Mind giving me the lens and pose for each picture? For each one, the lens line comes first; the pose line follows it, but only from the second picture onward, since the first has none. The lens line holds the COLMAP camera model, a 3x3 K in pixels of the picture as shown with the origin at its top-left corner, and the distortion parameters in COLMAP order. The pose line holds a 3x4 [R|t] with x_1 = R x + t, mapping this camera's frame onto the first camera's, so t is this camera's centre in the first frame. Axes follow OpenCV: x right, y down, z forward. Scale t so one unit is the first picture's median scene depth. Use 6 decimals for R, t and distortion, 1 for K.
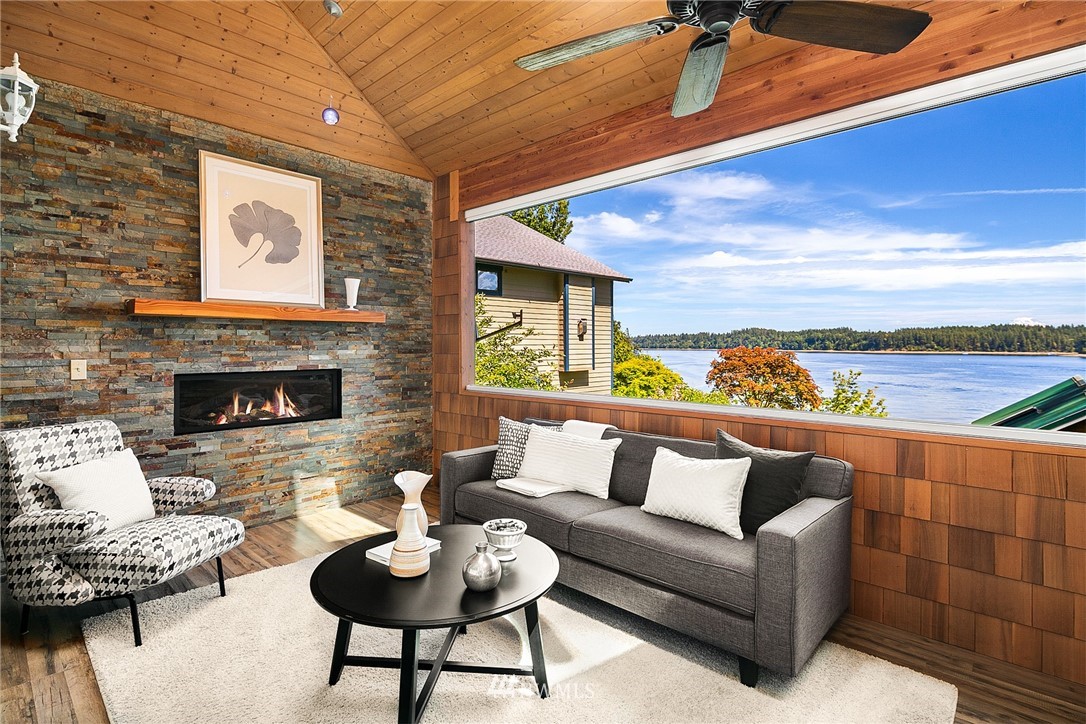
lens RADIAL K [[527.6, 0, 543.3], [0, 527.6, 354.2], [0, 0, 1]] dist [0.000482, -0.002333]
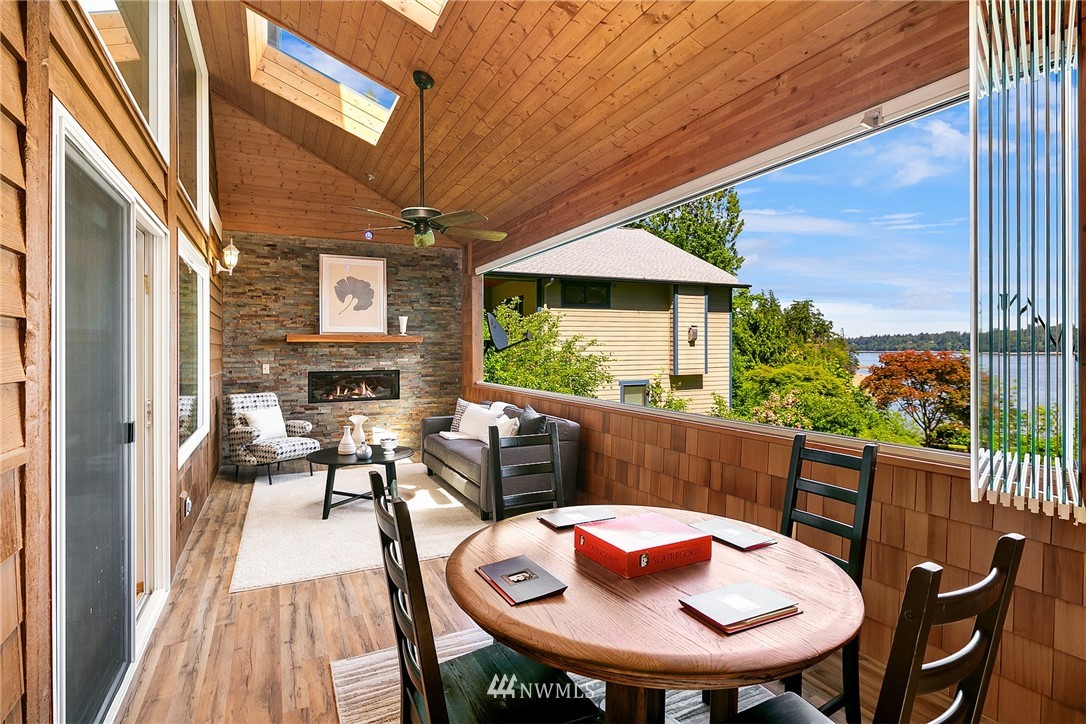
lens RADIAL K [[527.6, 0, 540.7], [0, 527.6, 361.1], [0, 0, 1]] dist [0.000482, -0.002333]
pose [[0.937421, 0.002694, -0.348187, 0.700429], [-0.000383, 0.999977, 0.006706, -0.013256], [0.348197, -0.006153, 0.937401, -0.468251]]
